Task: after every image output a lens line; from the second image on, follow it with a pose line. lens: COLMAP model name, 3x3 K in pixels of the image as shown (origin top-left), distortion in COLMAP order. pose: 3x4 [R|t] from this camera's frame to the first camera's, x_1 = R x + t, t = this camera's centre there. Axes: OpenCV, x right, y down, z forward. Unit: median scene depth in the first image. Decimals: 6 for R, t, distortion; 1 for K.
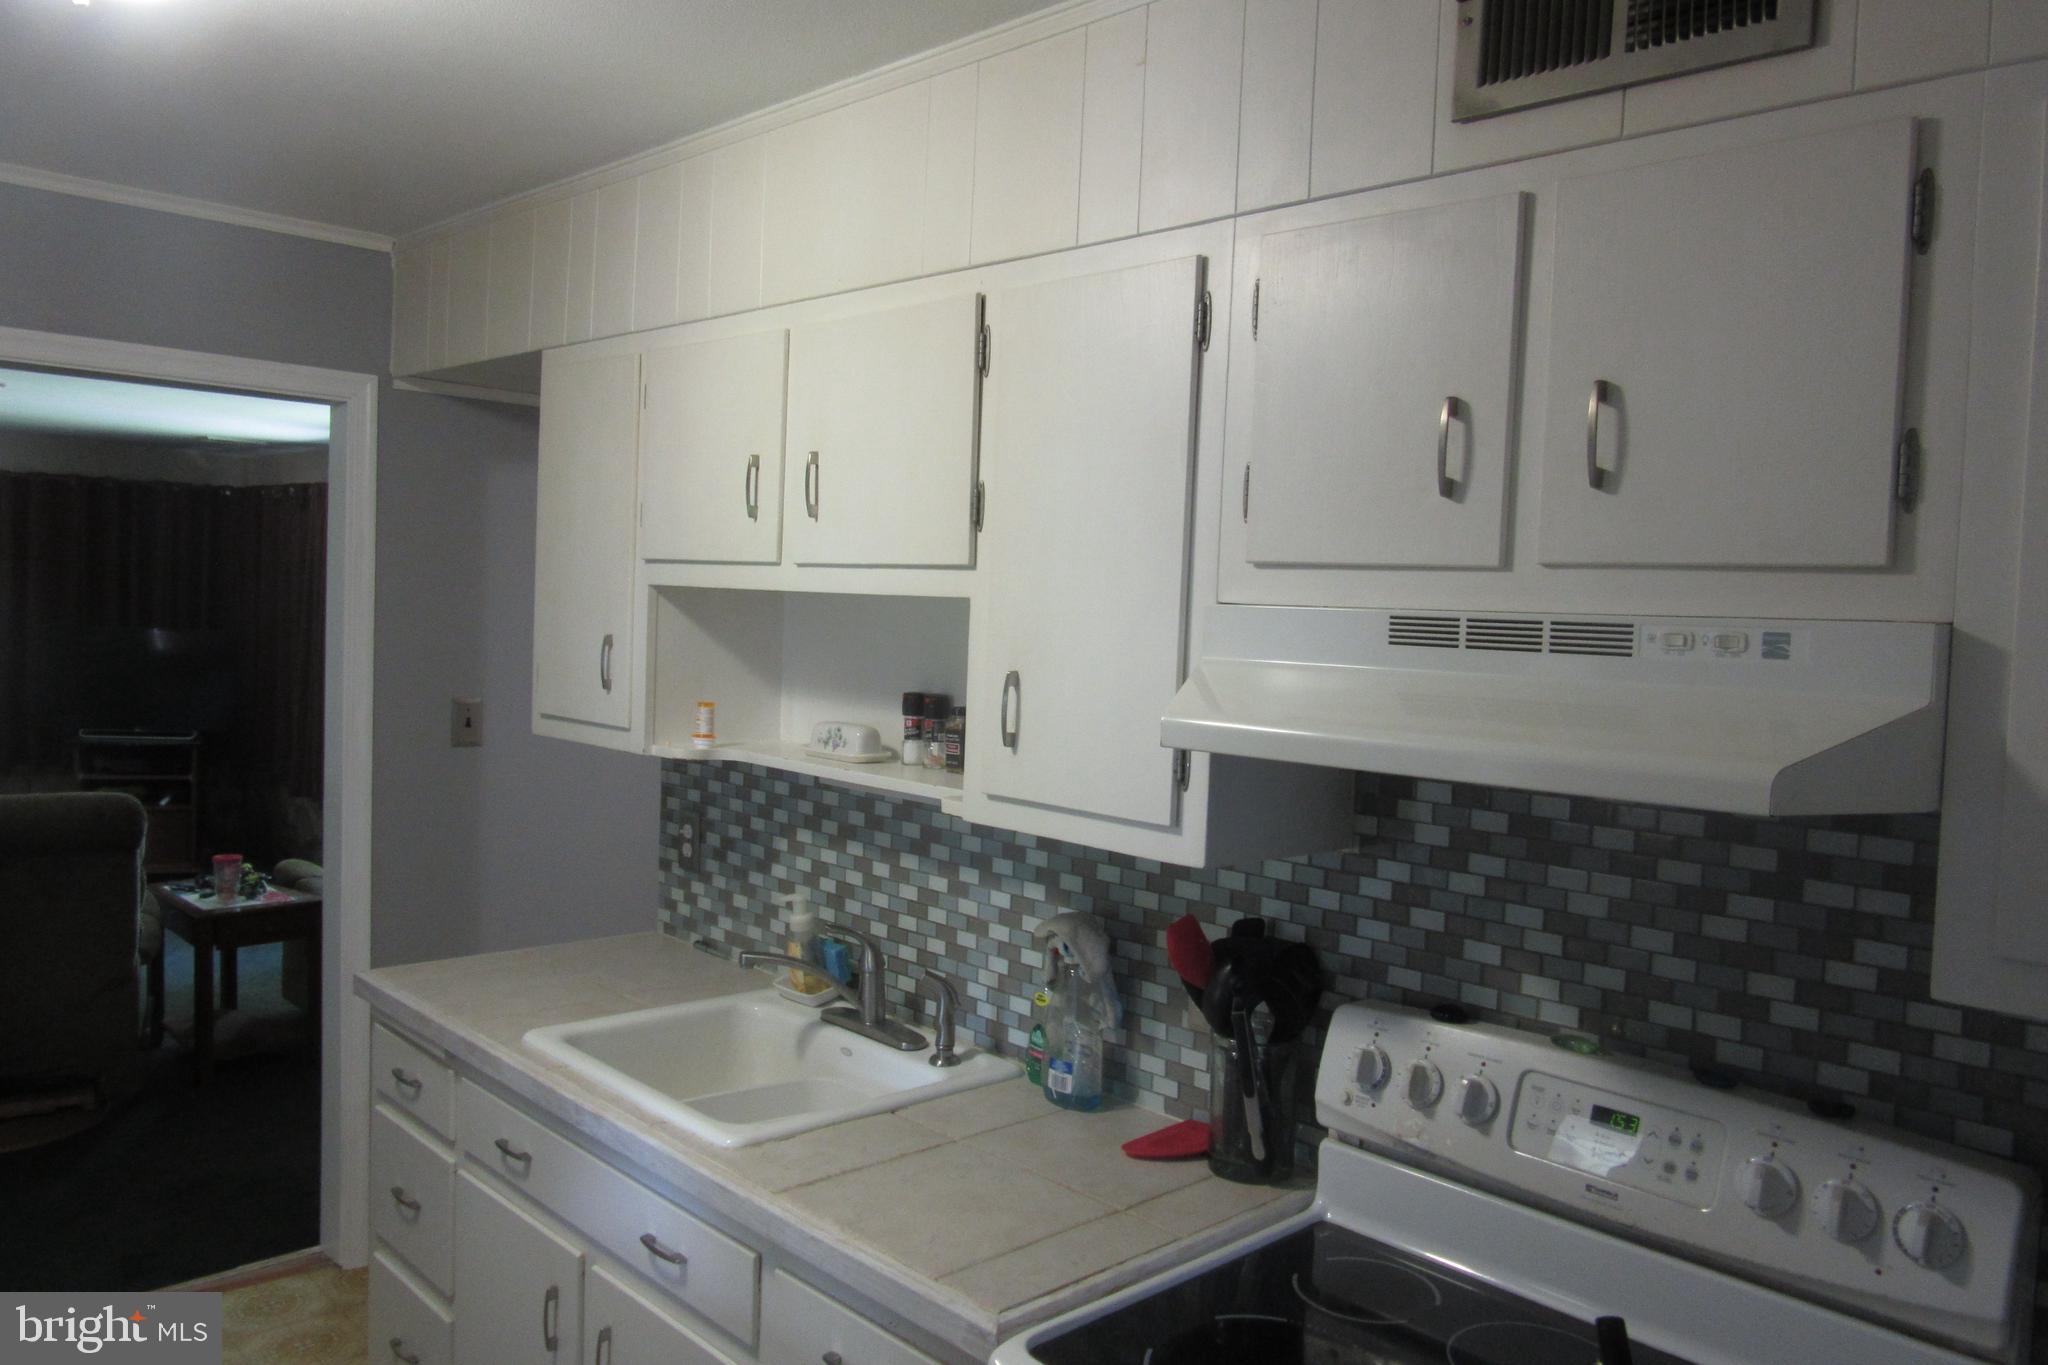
lens RADIAL K [[1543.0, 0, 1023.4], [0, 1543.0, 697.3], [0, 0, 1]] dist [0.000882, -0.000318]
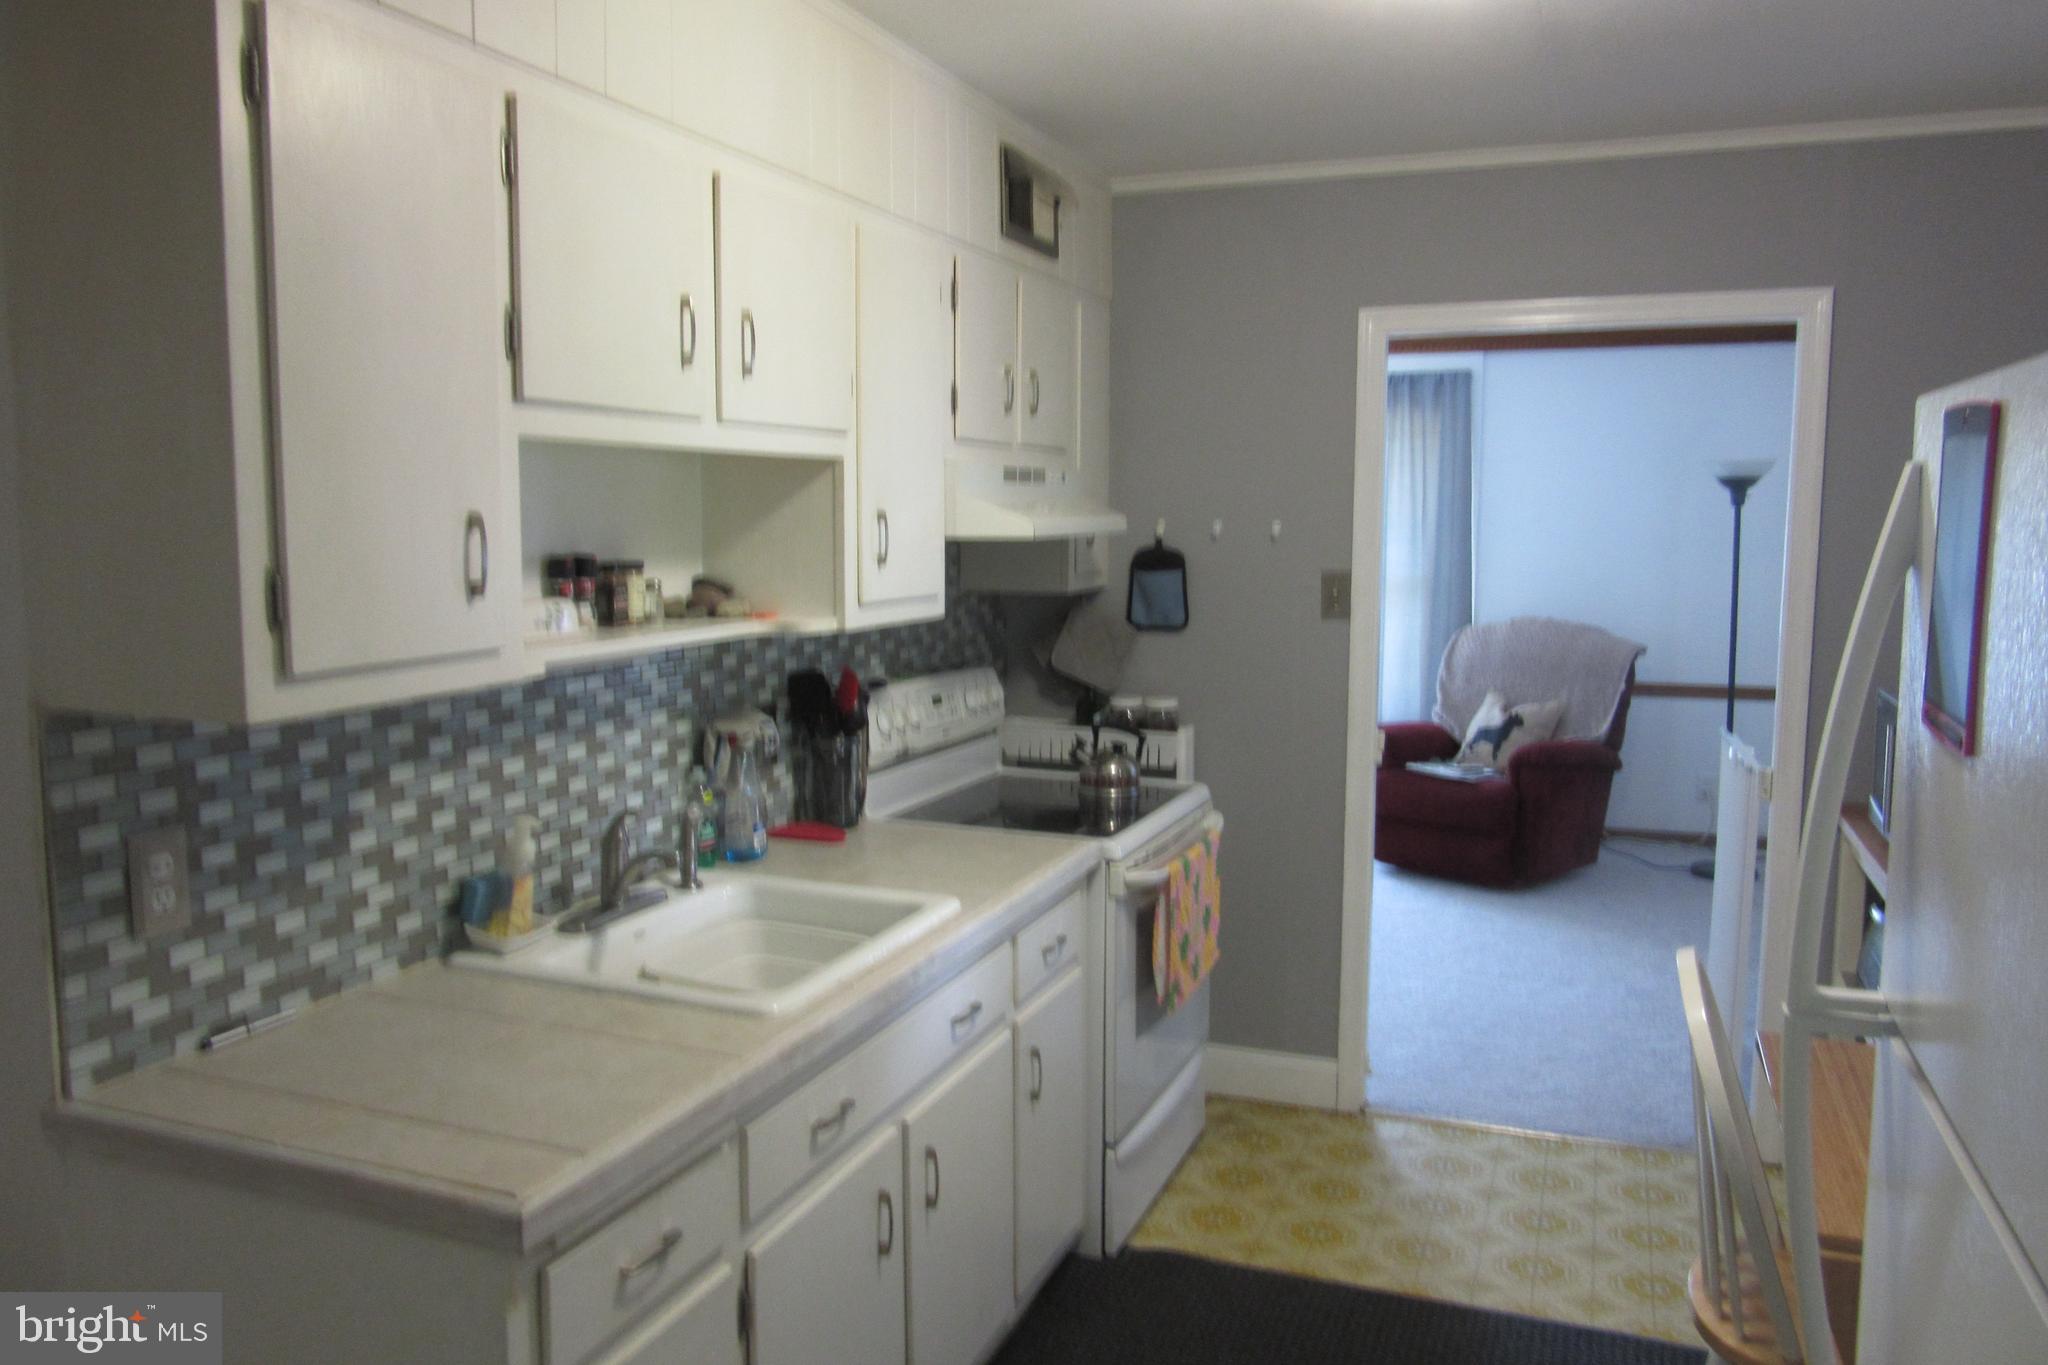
lens RADIAL K [[1543.0, 0, 1025.2], [0, 1543.0, 676.2], [0, 0, 1]] dist [0.000882, -0.000318]
pose [[-0.434779, -0.144687, 0.888838, -0.940541], [0.029068, 0.984239, 0.174436, -0.078031], [-0.900068, 0.101678, -0.423721, 1.061123]]
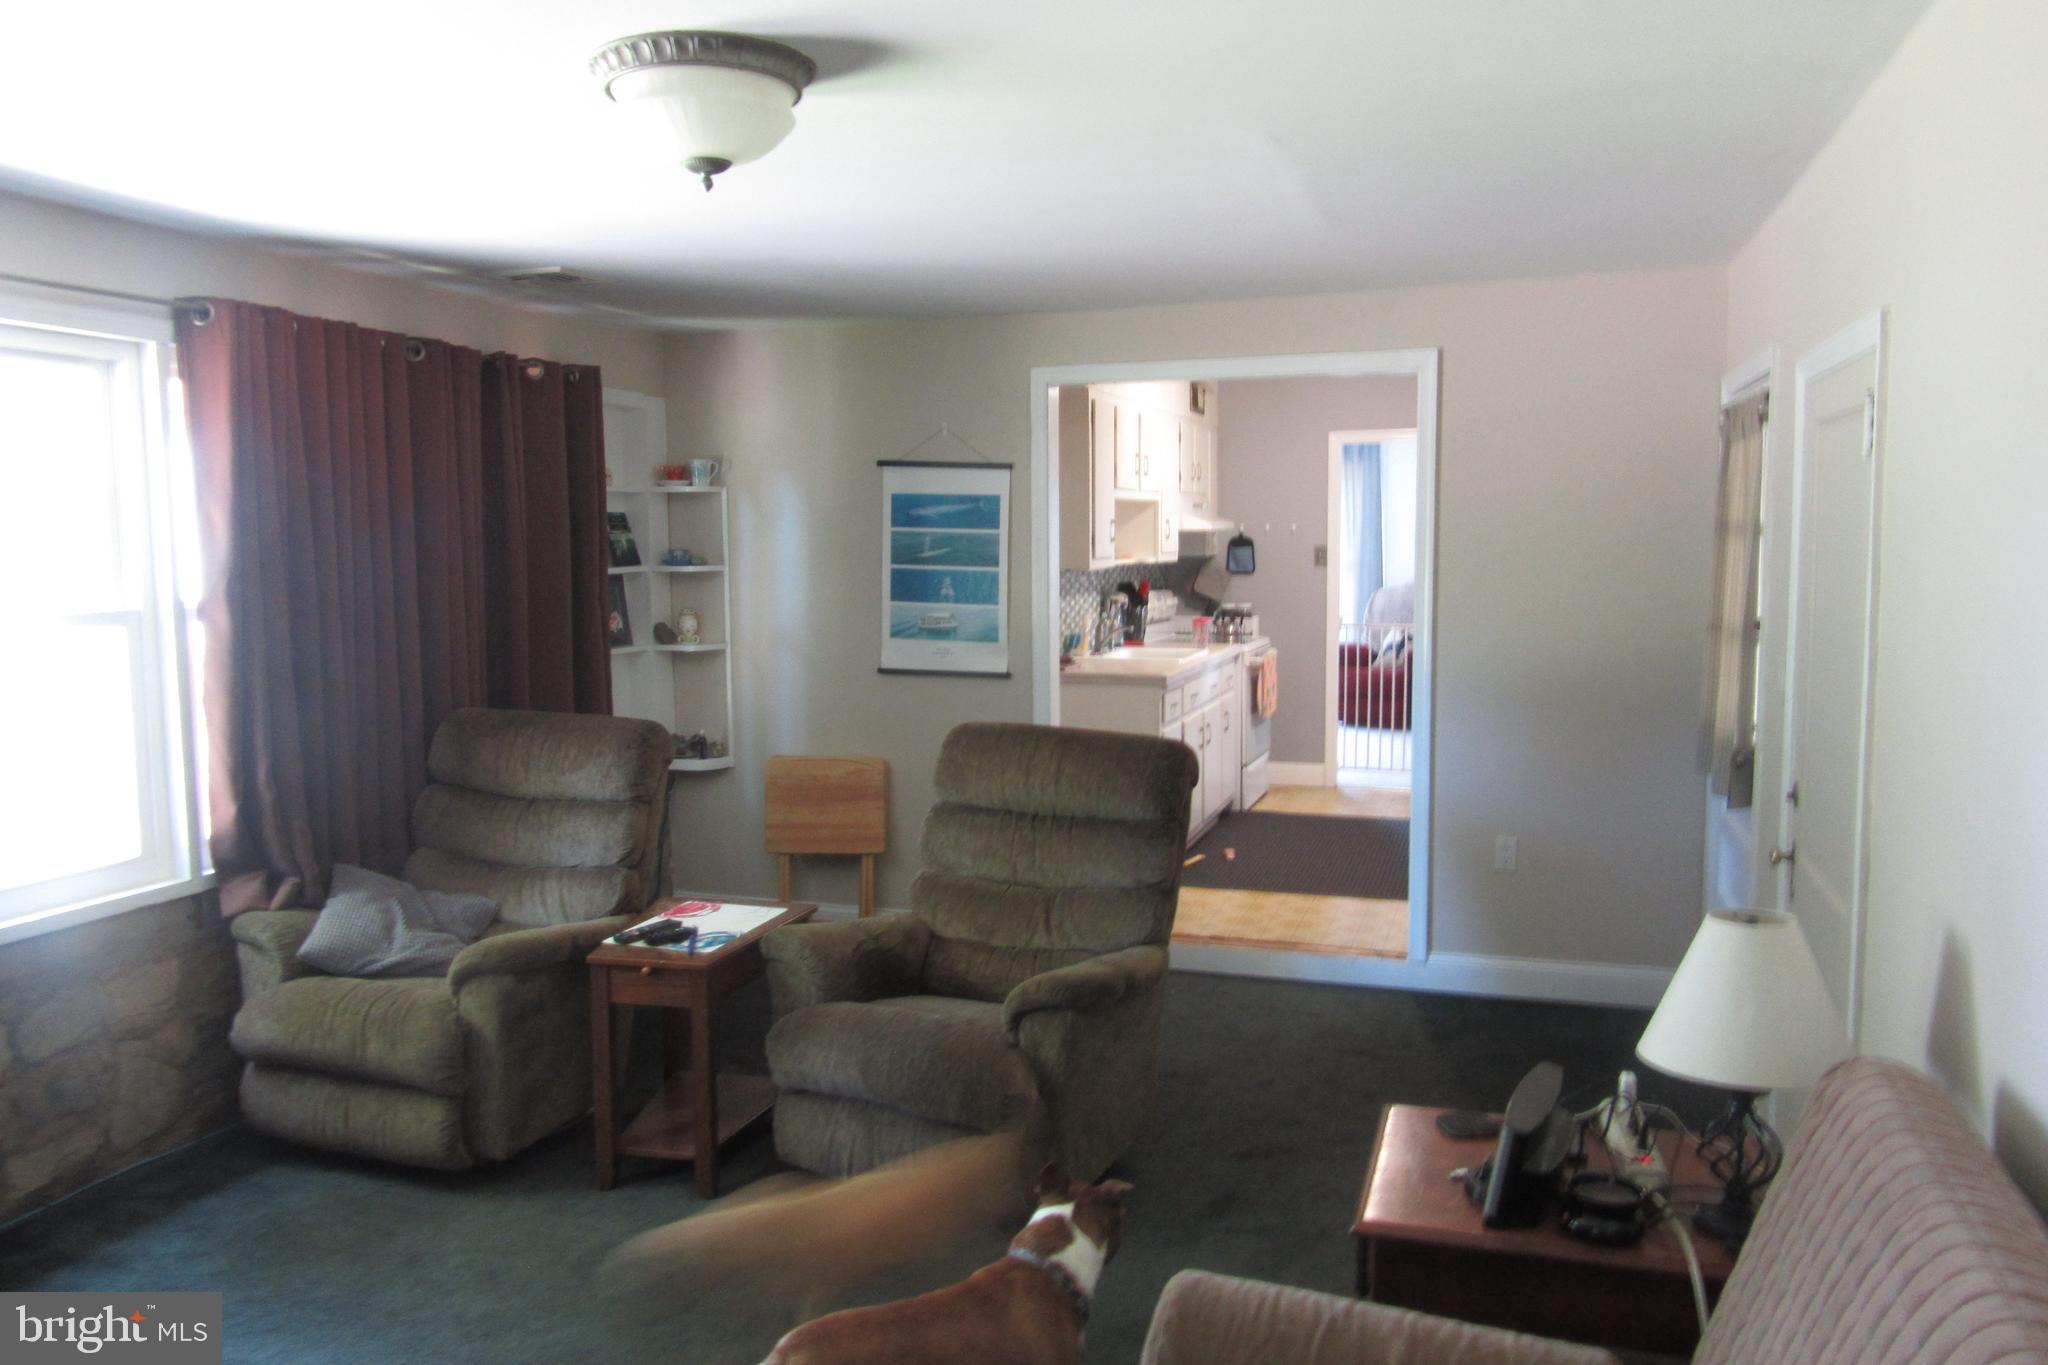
lens RADIAL K [[1543.0, 0, 1028.2], [0, 1543.0, 675.6], [0, 0, 1]] dist [0.000882, -0.000318]
pose [[-0.479437, -0.126506, 0.868410, -2.309437], [0.035104, 0.985999, 0.163016, -0.195715], [-0.876874, 0.108641, -0.468283, 2.247887]]
